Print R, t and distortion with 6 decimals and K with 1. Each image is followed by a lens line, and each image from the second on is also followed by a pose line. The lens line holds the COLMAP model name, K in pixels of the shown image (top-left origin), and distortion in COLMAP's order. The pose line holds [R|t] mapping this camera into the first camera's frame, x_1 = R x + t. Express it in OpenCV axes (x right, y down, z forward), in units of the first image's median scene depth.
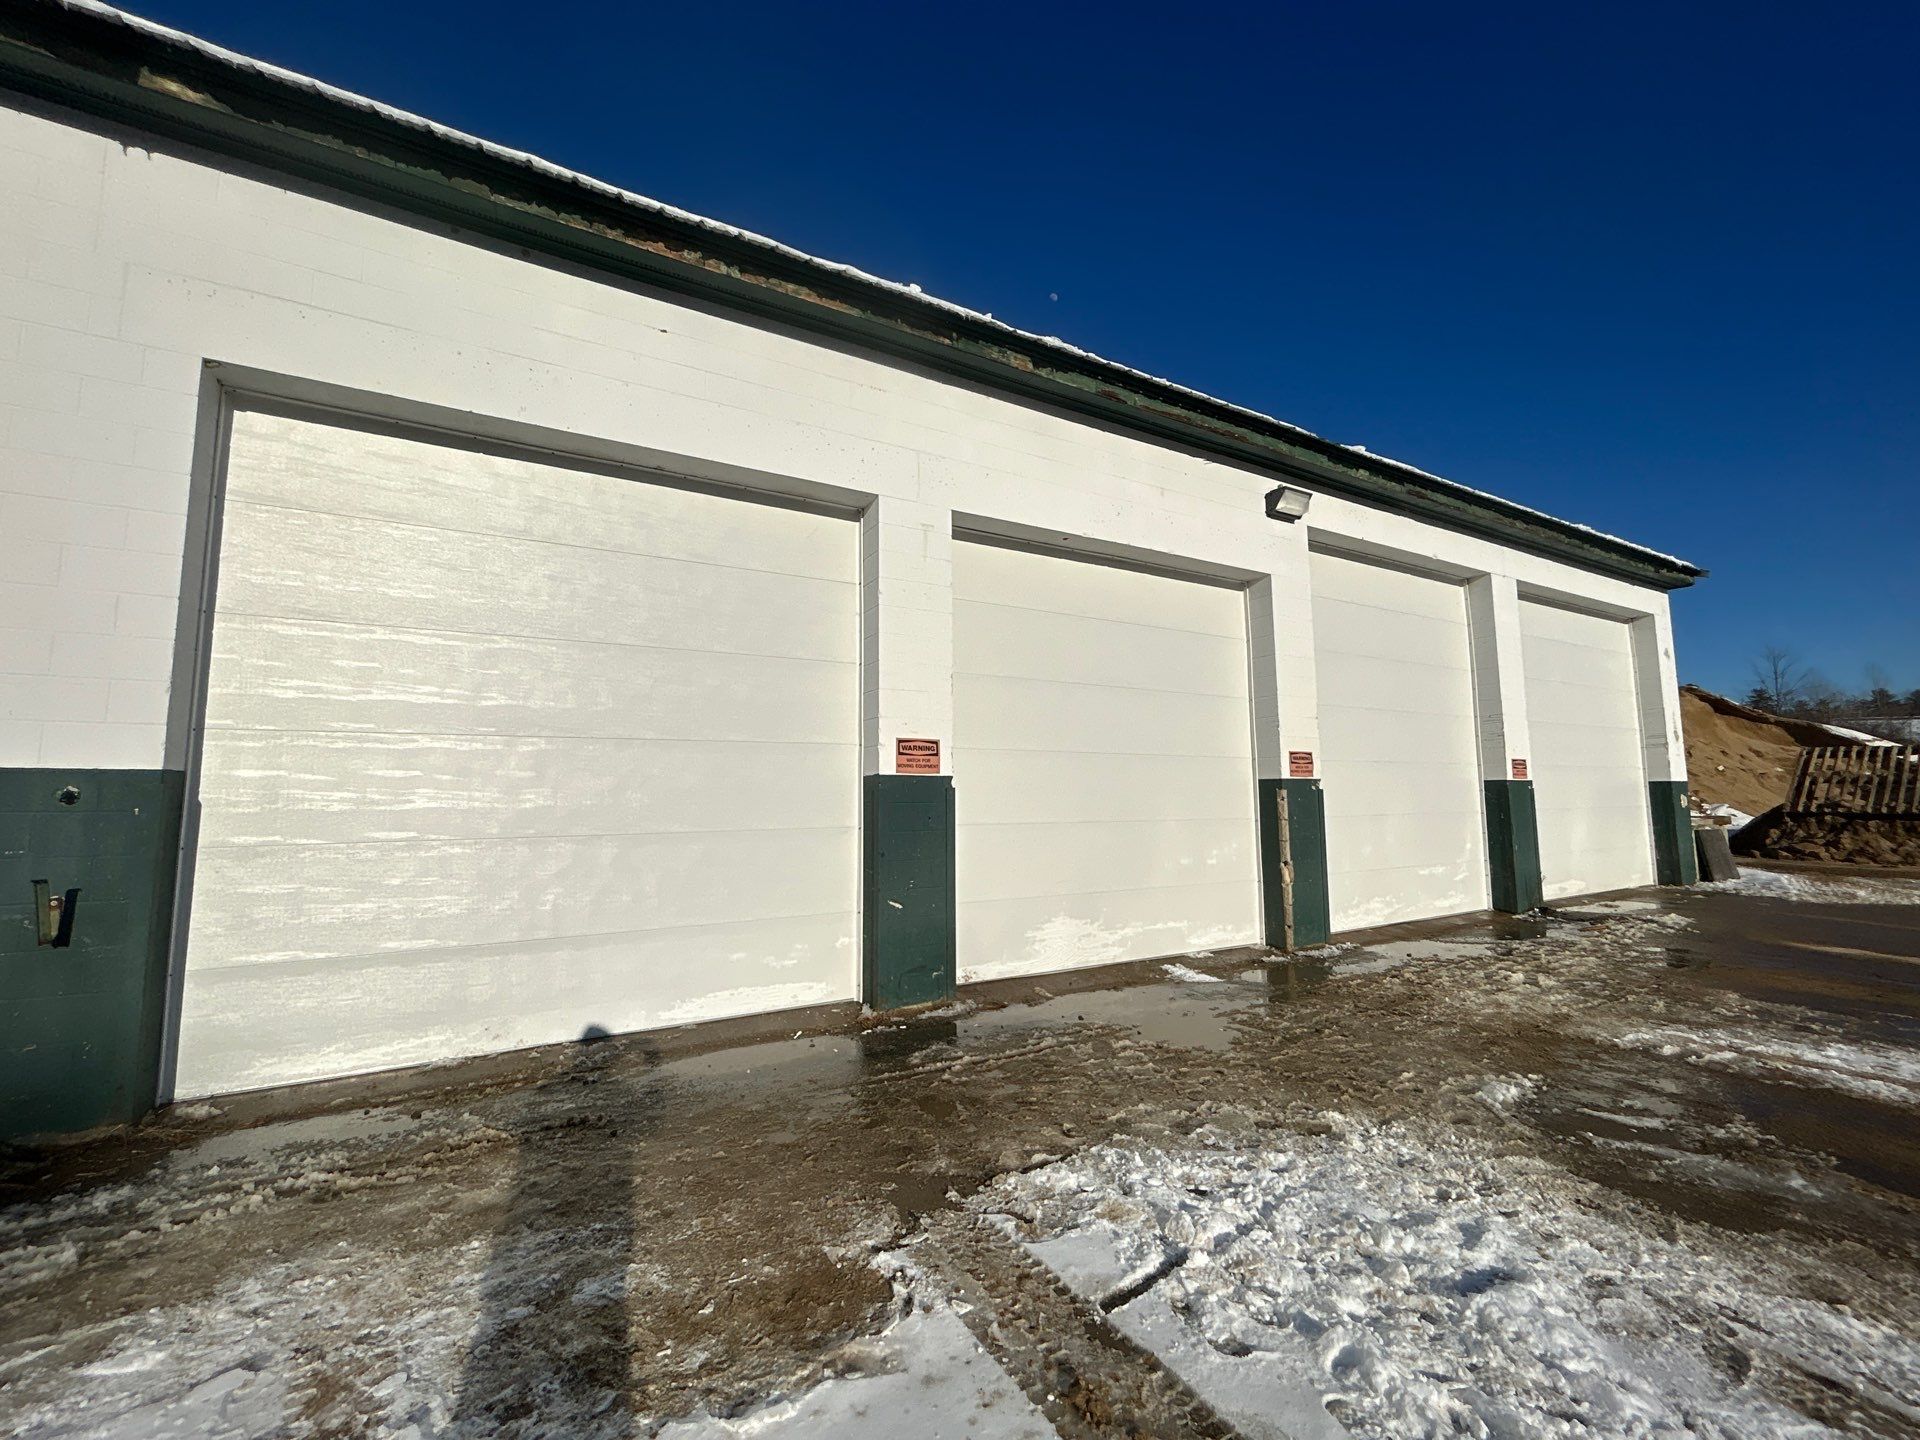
lens RADIAL K [[771.1, 0, 960.4], [0, 771.1, 721.9], [0, 0, 1]] dist [-0.003422, -0.000218]
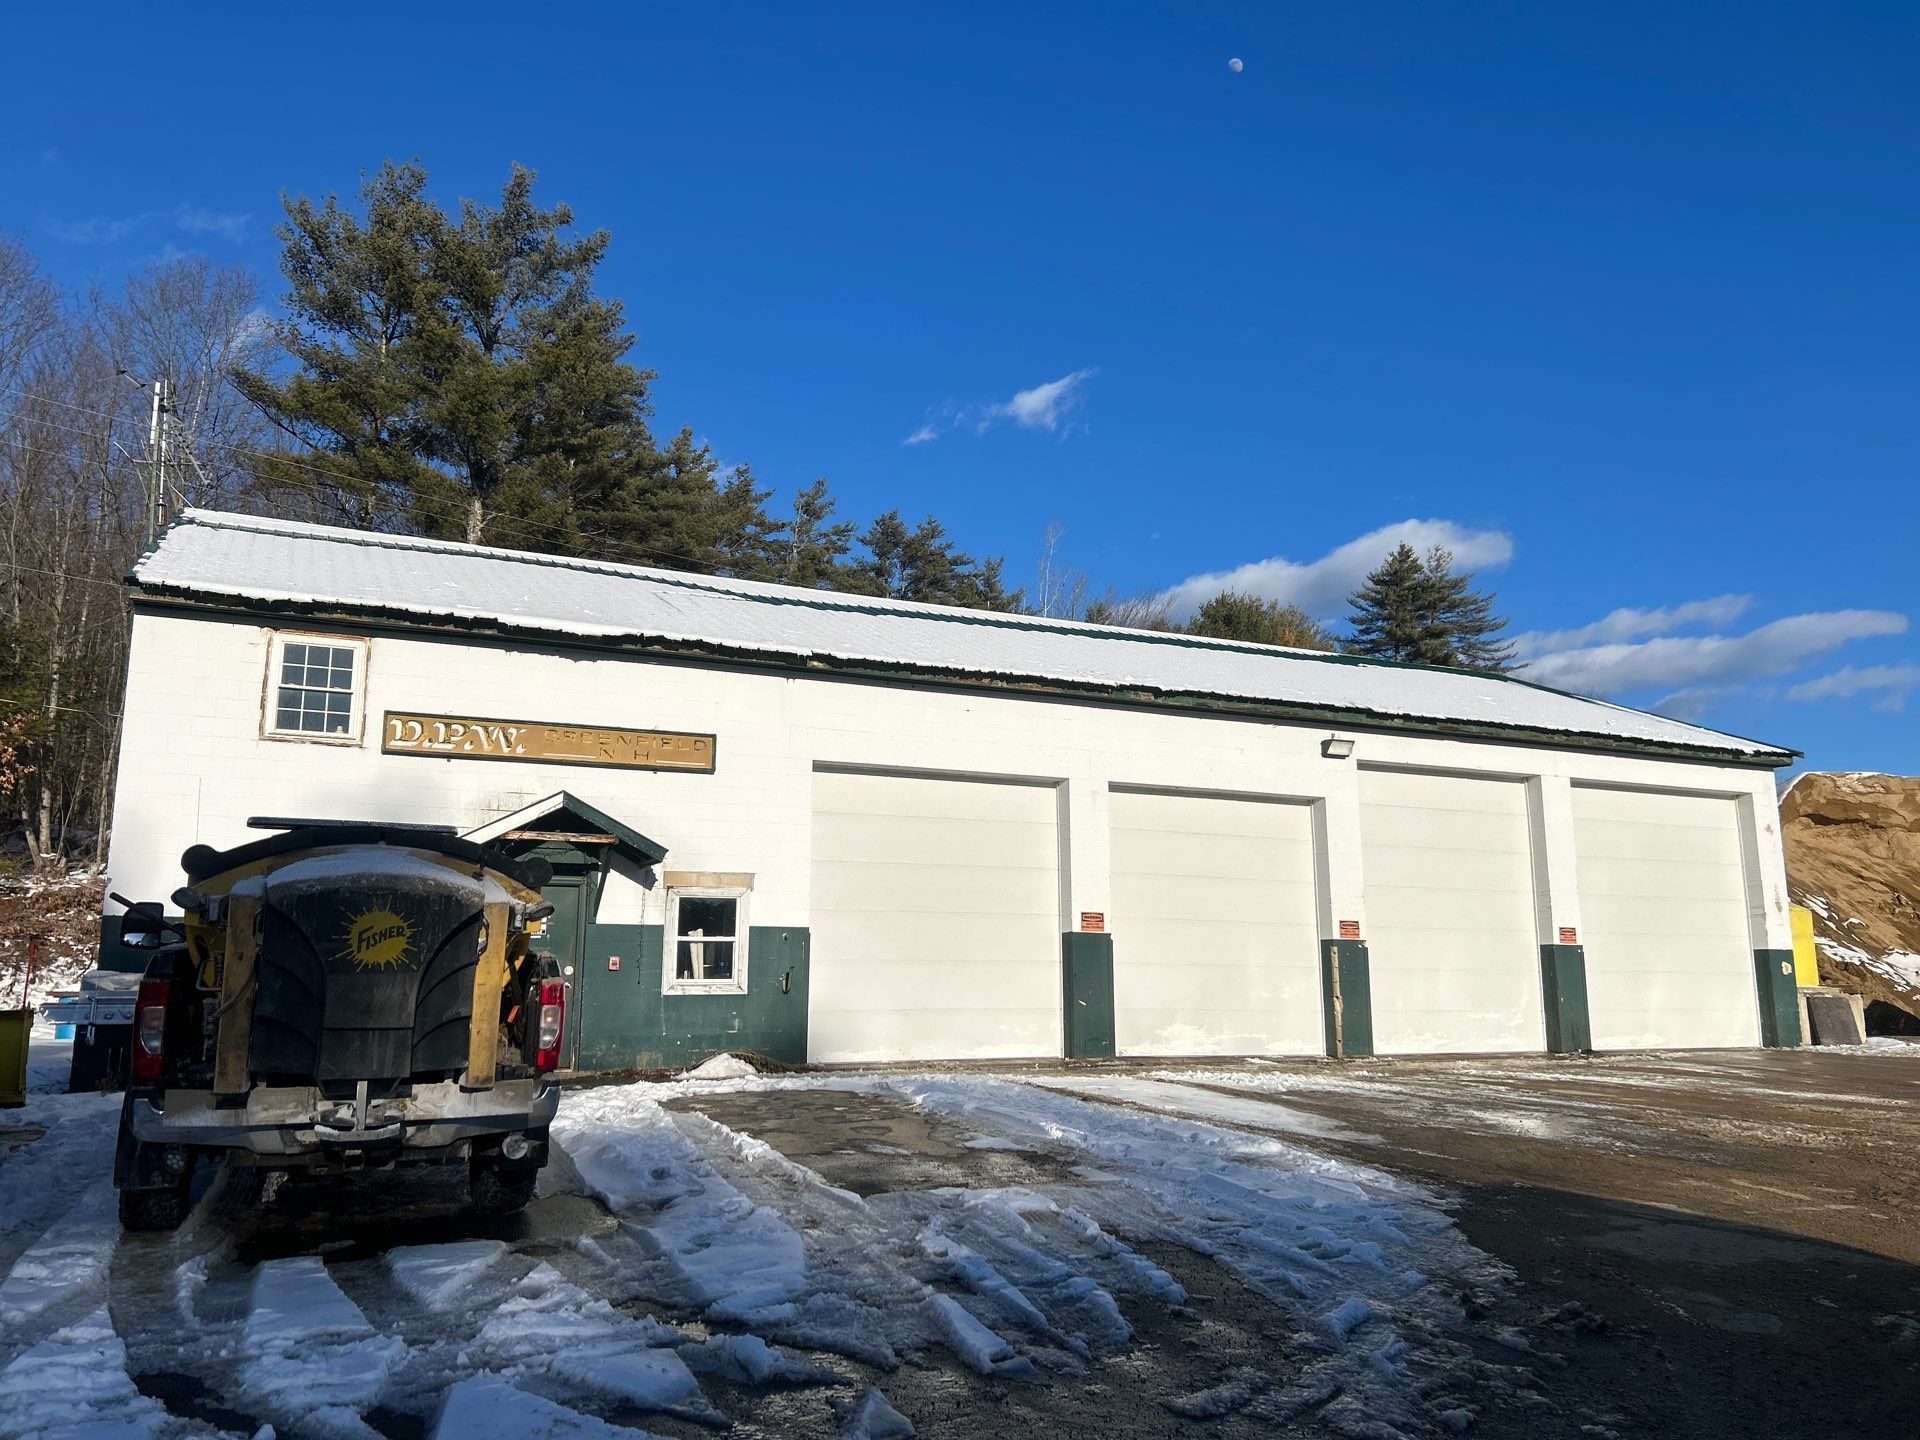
lens RADIAL K [[1438.5, 0, 960.0], [0, 1438.5, 720.0], [0, 0, 1]] dist [0.053109, -0.060979]
pose [[0.997492, -0.002917, -0.070722, -0.184602], [-0.003305, 0.996141, -0.087706, -0.190982], [0.070705, 0.087720, 0.993633, -3.552077]]
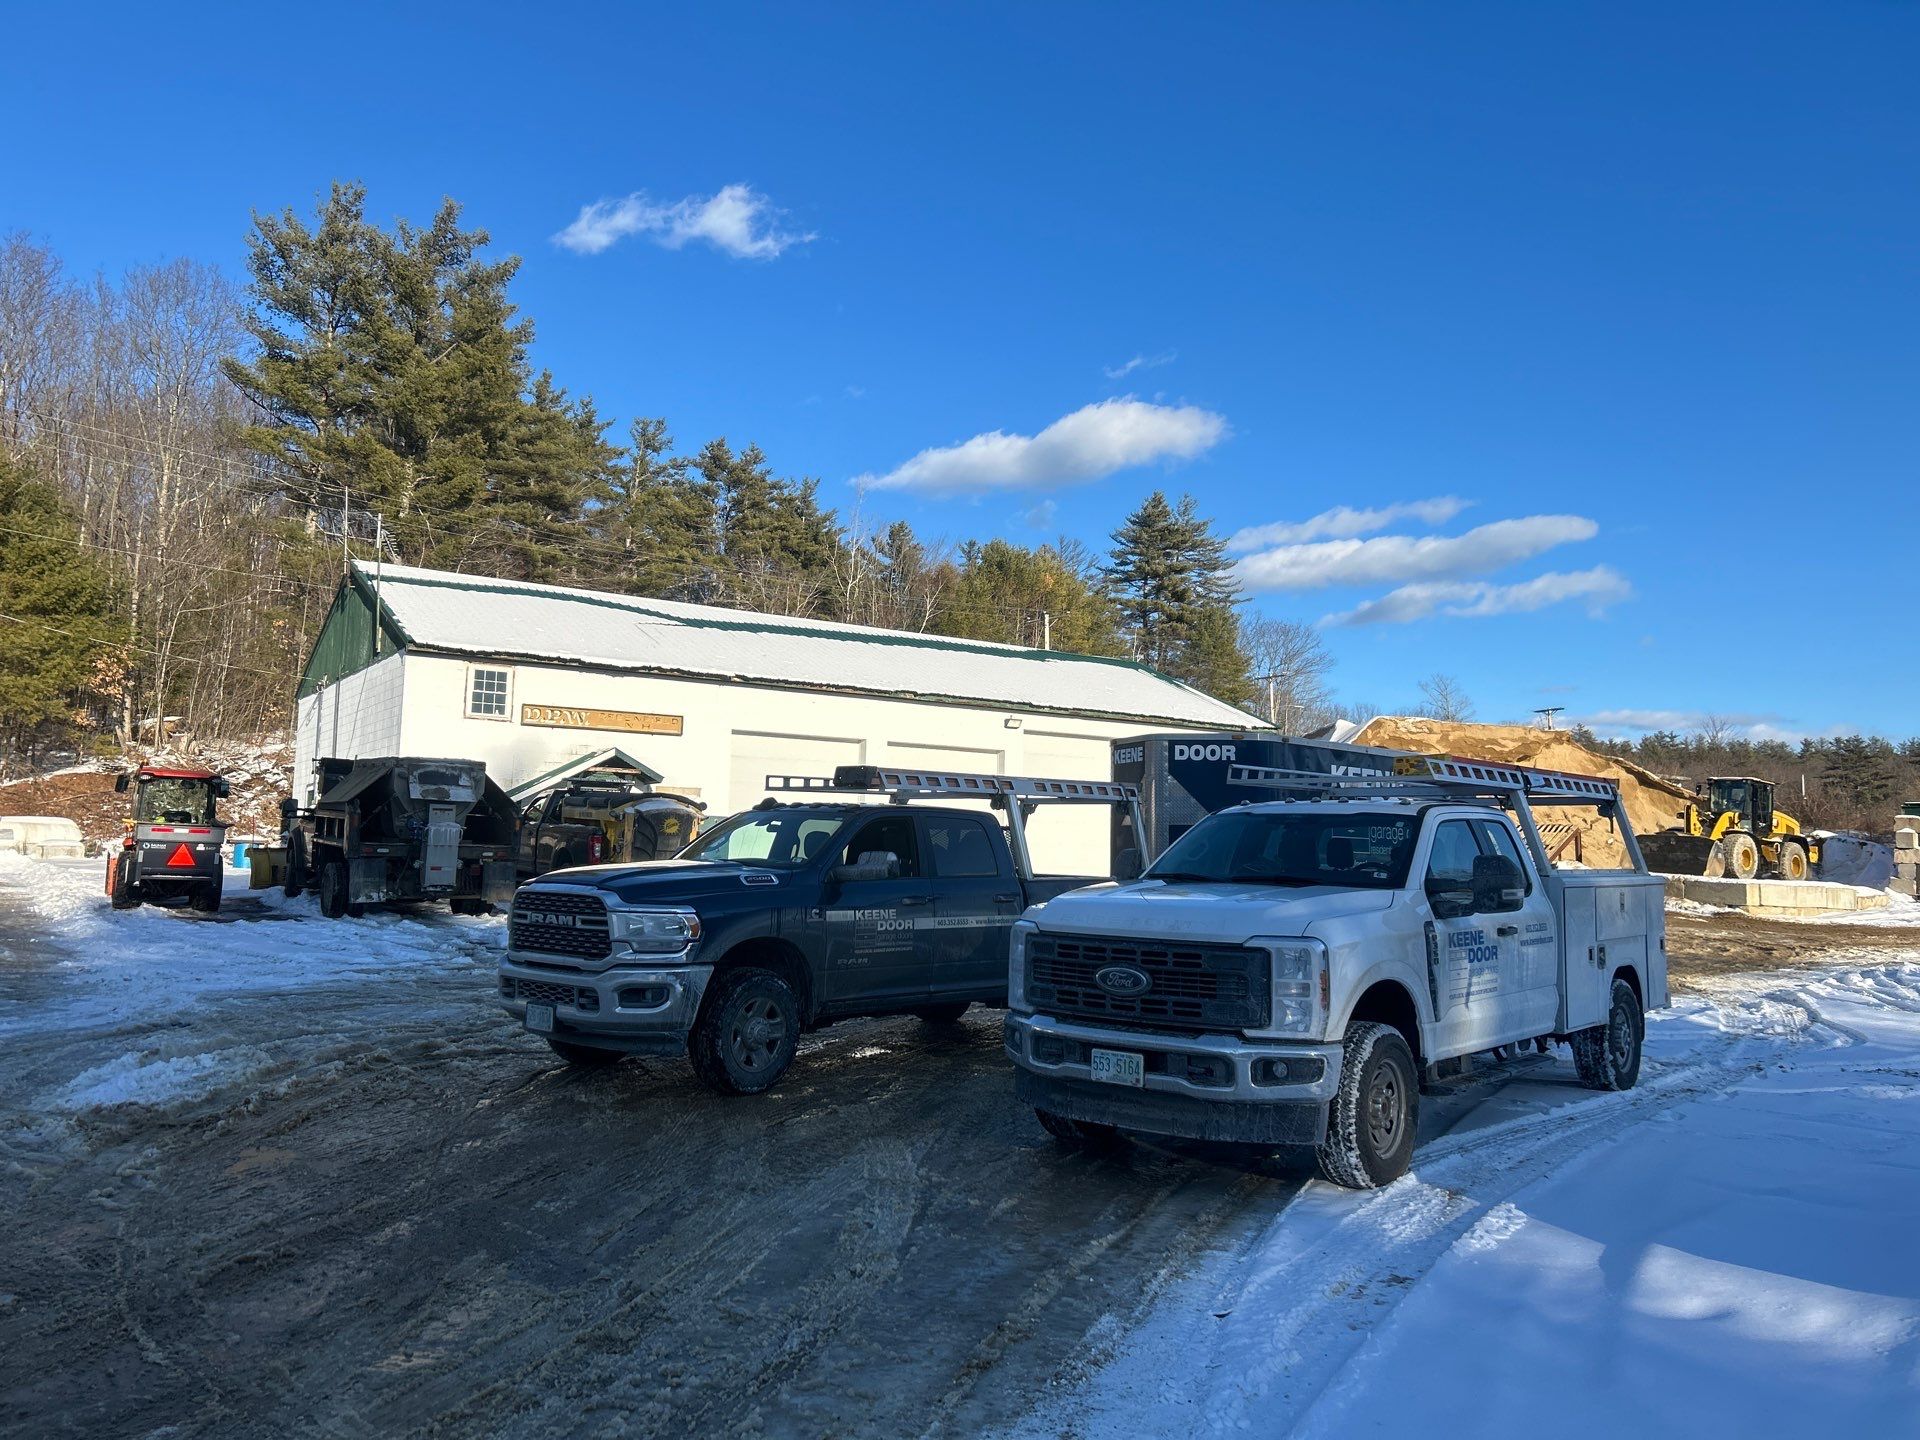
lens RADIAL K [[1438.5, 0, 960.0], [0, 1438.5, 720.0], [0, 0, 1]] dist [0.053109, -0.060979]
pose [[0.996662, 0.039021, 0.071715, -0.230138], [-0.038845, 0.999238, -0.003845, -0.539816], [-0.071811, 0.001046, 0.997418, -7.800444]]
